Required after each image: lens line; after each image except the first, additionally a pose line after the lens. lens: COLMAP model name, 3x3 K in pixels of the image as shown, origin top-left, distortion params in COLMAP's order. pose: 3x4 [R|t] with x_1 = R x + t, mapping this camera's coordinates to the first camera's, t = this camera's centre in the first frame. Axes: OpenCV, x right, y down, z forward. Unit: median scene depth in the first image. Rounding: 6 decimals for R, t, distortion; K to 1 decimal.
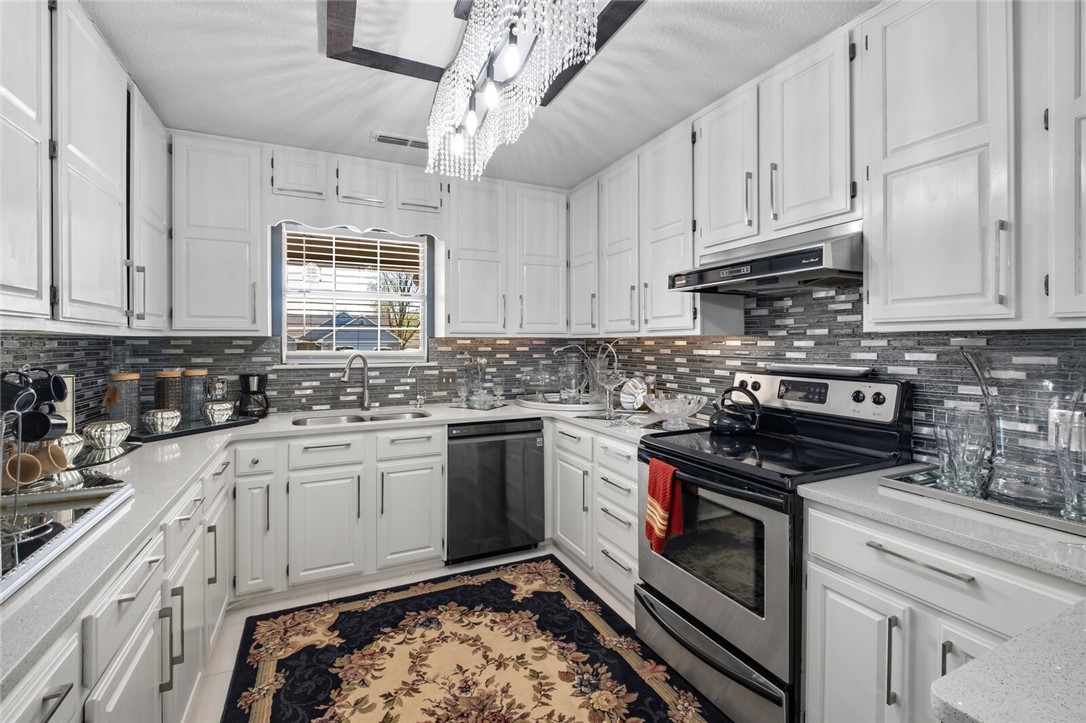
lens RADIAL K [[482.4, 0, 546.7], [0, 482.4, 344.4], [0, 0, 1]] dist [0.000051, 0.000238]
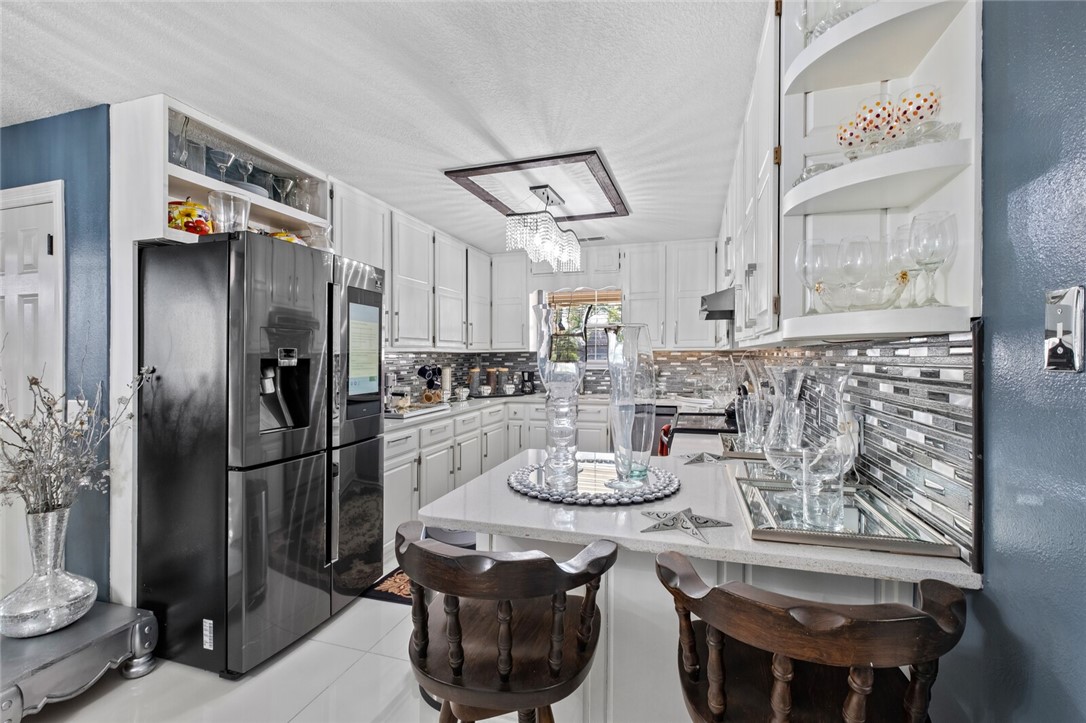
lens RADIAL K [[482.4, 0, 543.7], [0, 482.4, 357.5], [0, 0, 1]] dist [0.000051, 0.000238]
pose [[0.733435, -0.001440, -0.679758, 0.792847], [0.002108, 0.999998, 0.000156, 0.006577], [0.679756, -0.001548, 0.733437, -0.384241]]
